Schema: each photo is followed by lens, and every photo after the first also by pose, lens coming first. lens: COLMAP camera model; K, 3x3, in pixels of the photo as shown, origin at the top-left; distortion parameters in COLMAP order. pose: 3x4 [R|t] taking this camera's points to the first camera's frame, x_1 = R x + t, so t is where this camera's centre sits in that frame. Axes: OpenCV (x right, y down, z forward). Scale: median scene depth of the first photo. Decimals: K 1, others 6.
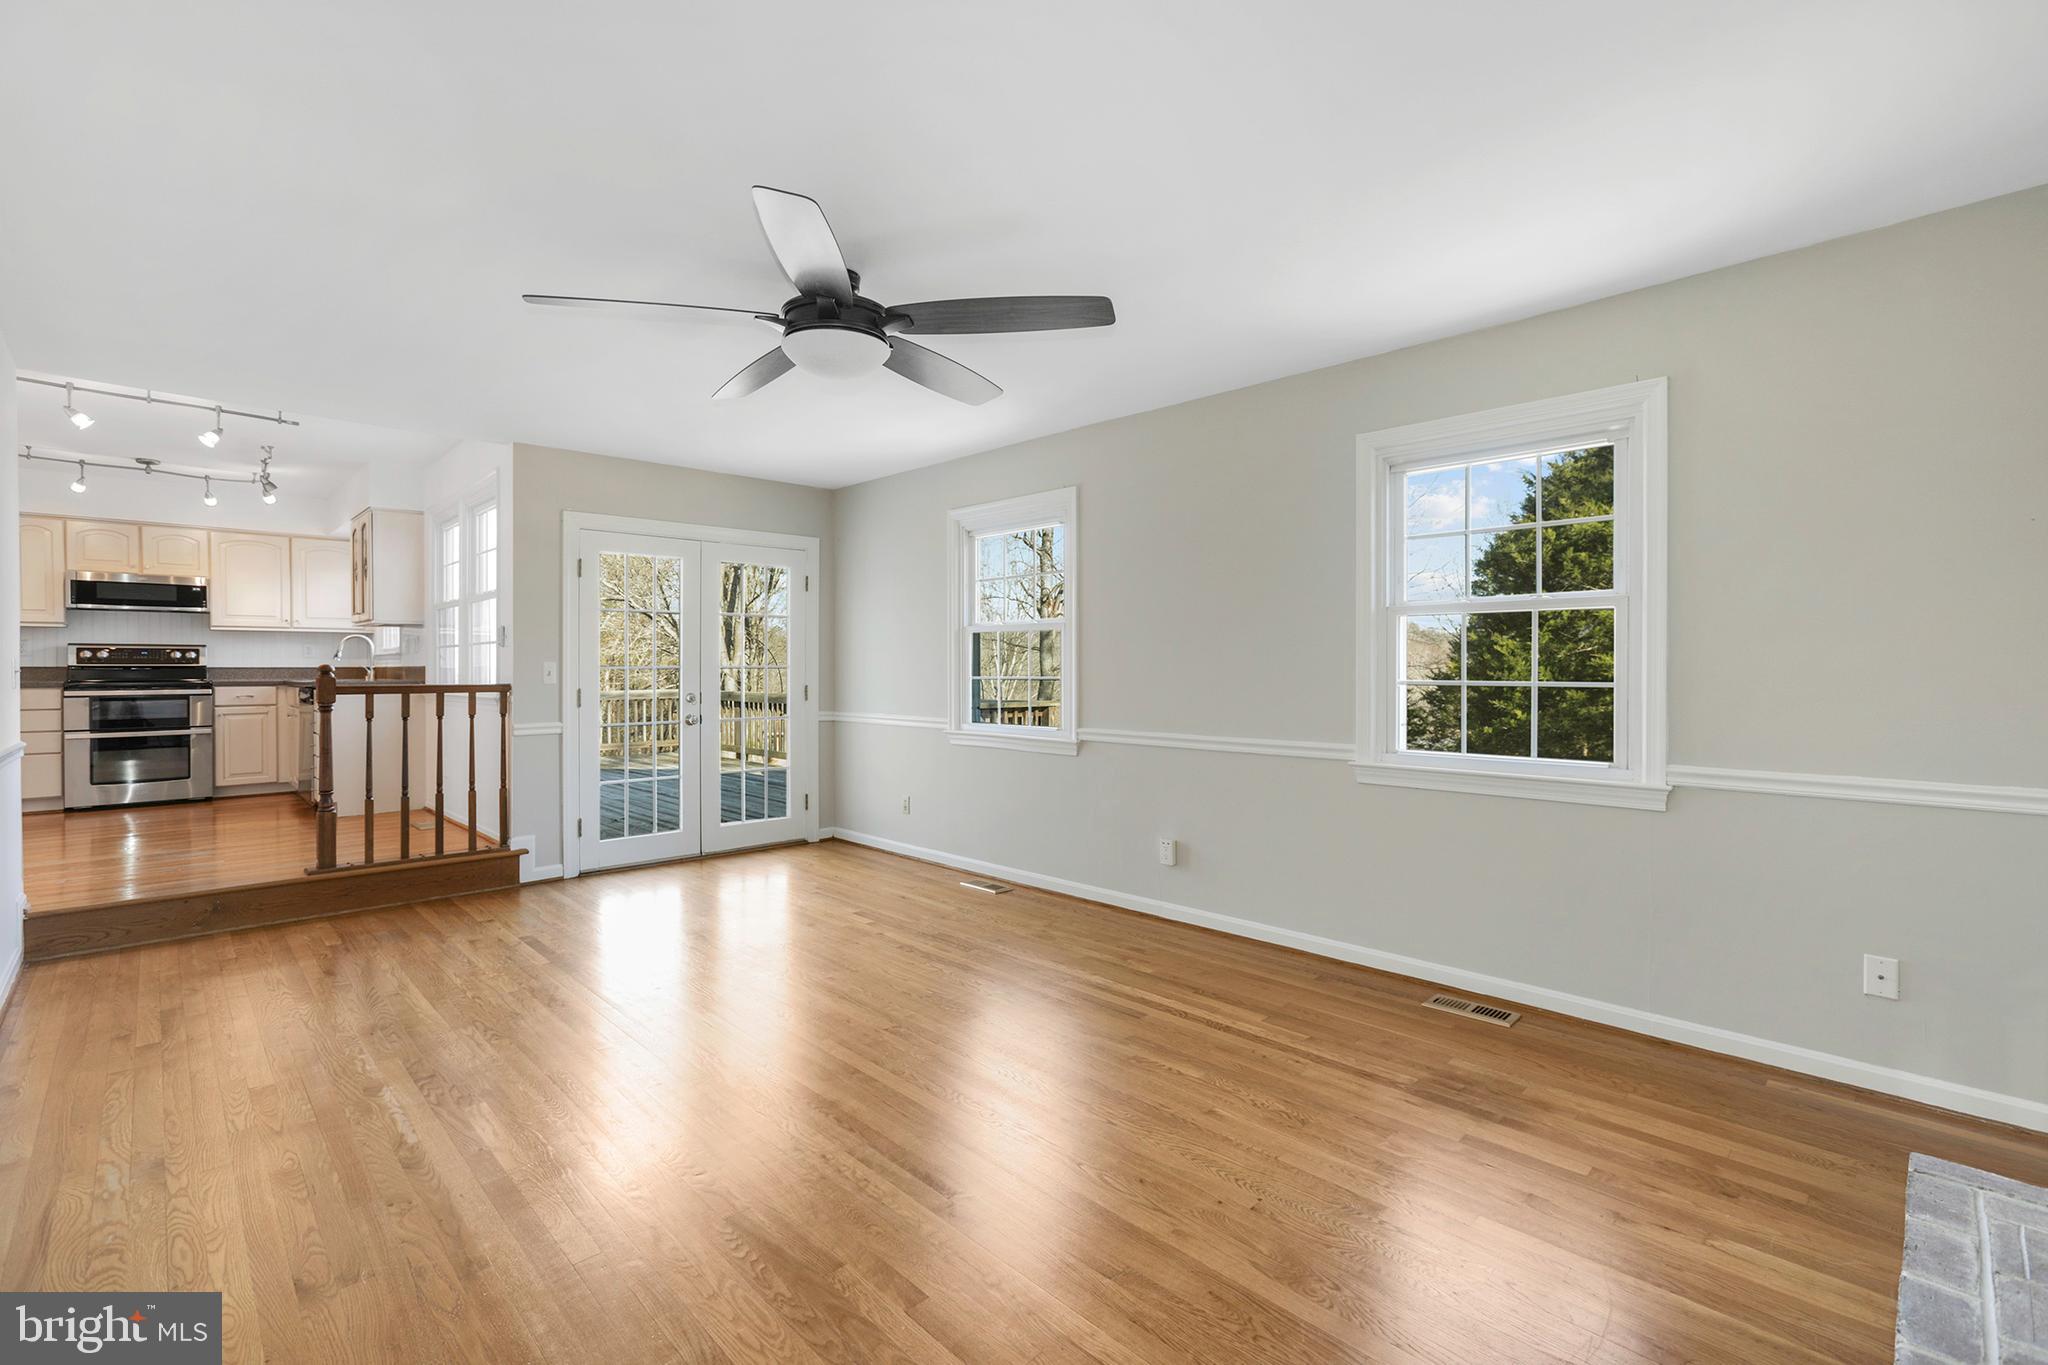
lens RADIAL K [[915.6, 0, 1024.2], [0, 915.6, 674.2], [0, 0, 1]] dist [-0.027692, 0.018659]
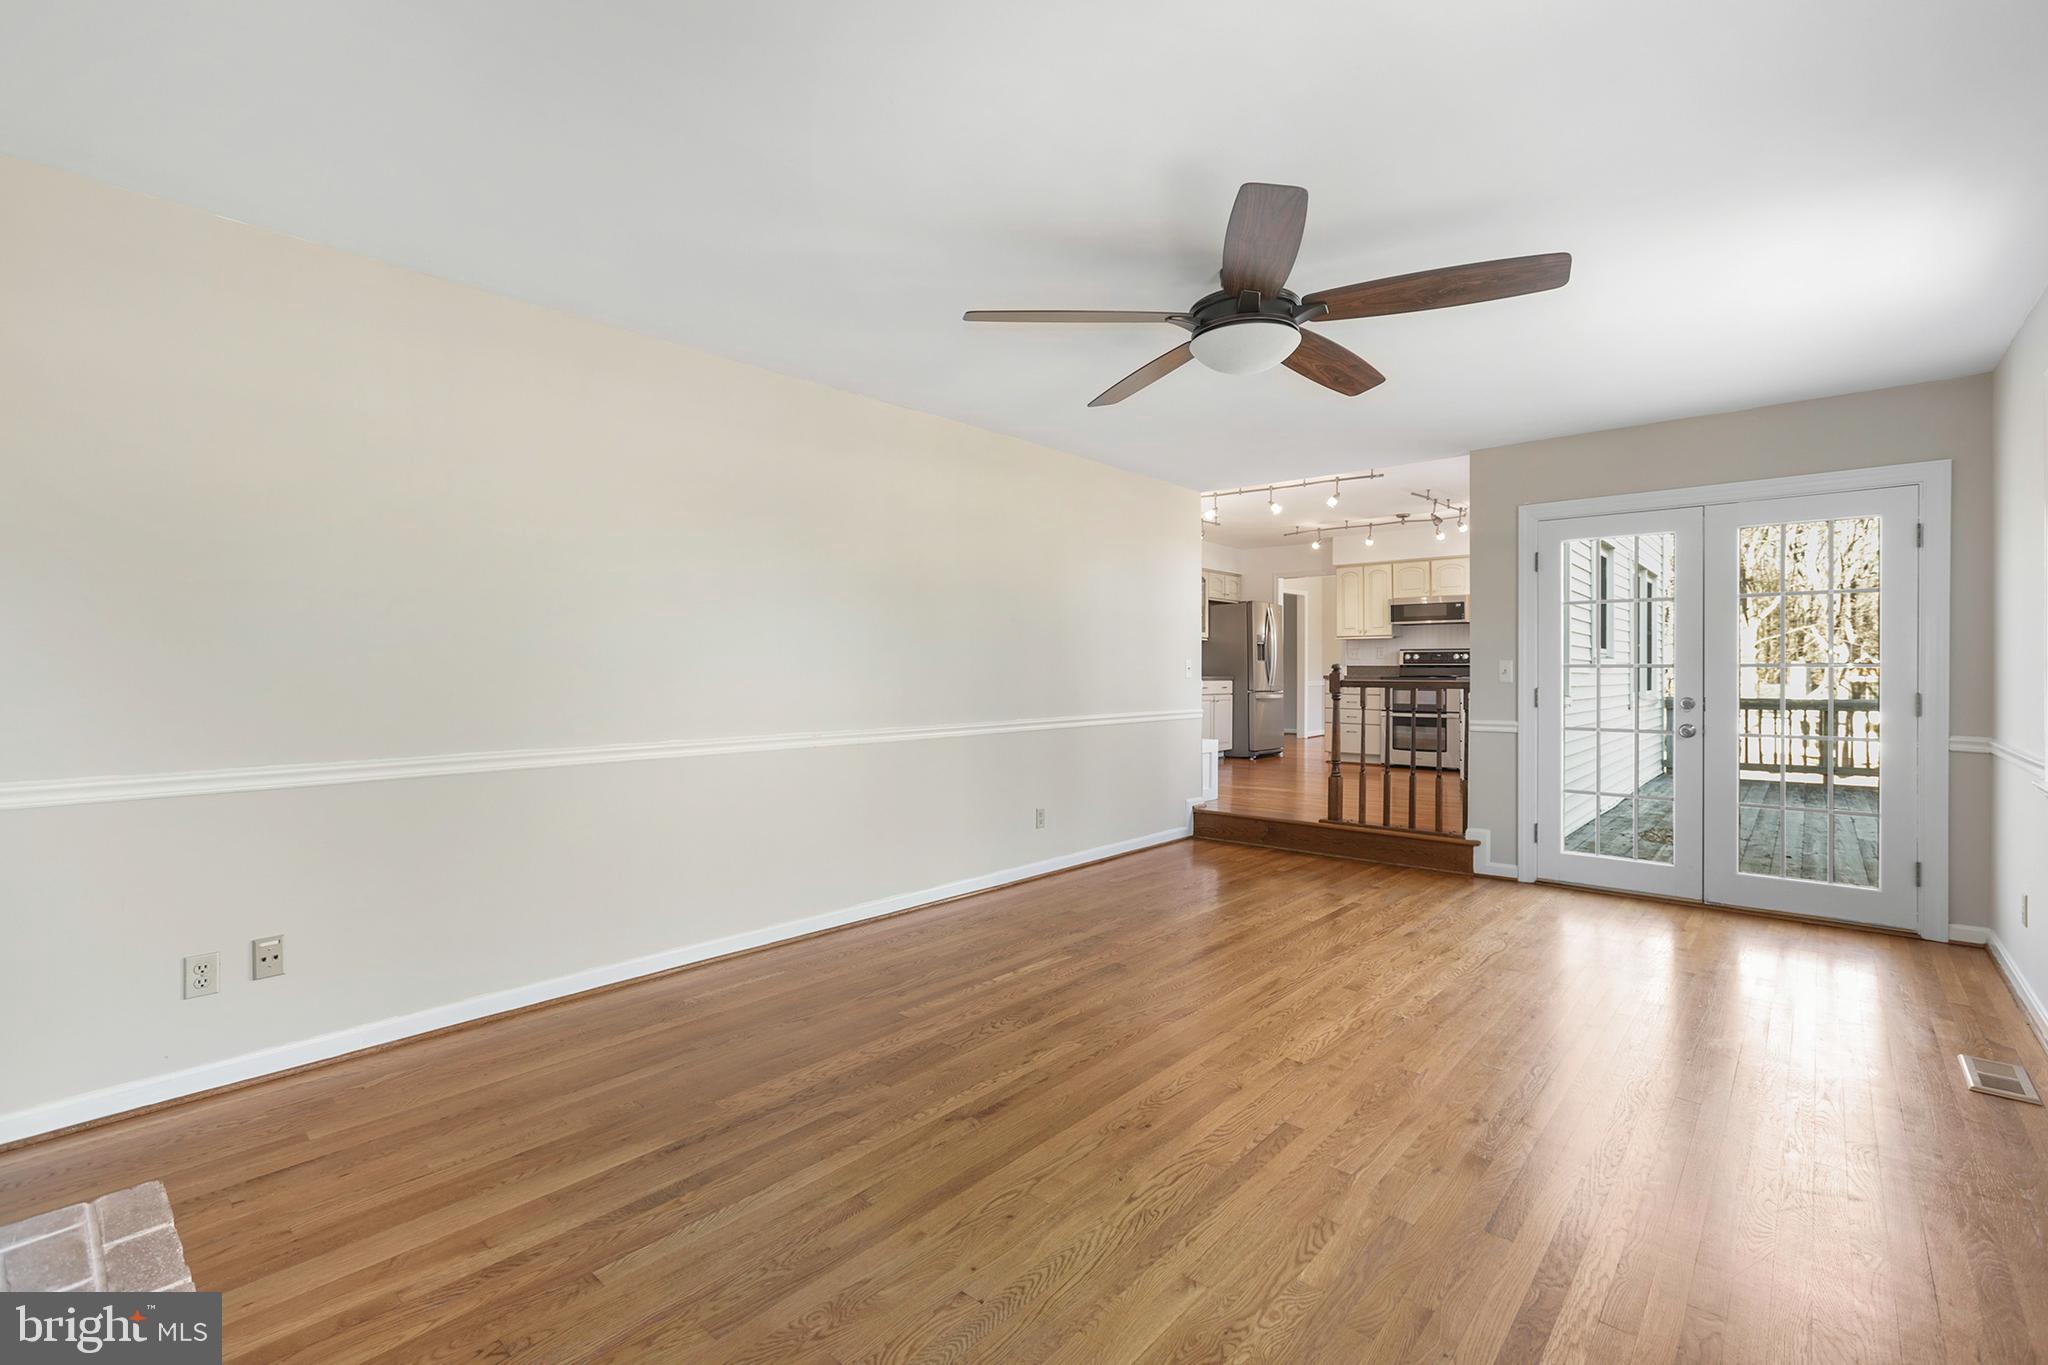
lens RADIAL K [[912.4, 0, 1010.6], [0, 912.4, 670.1], [0, 0, 1]] dist [-0.028454, 0.020490]
pose [[0.067403, 0.003828, -0.997719, 0.408875], [-0.007873, 0.999964, 0.003305, -0.001395], [0.997695, 0.007633, 0.067430, 0.364610]]
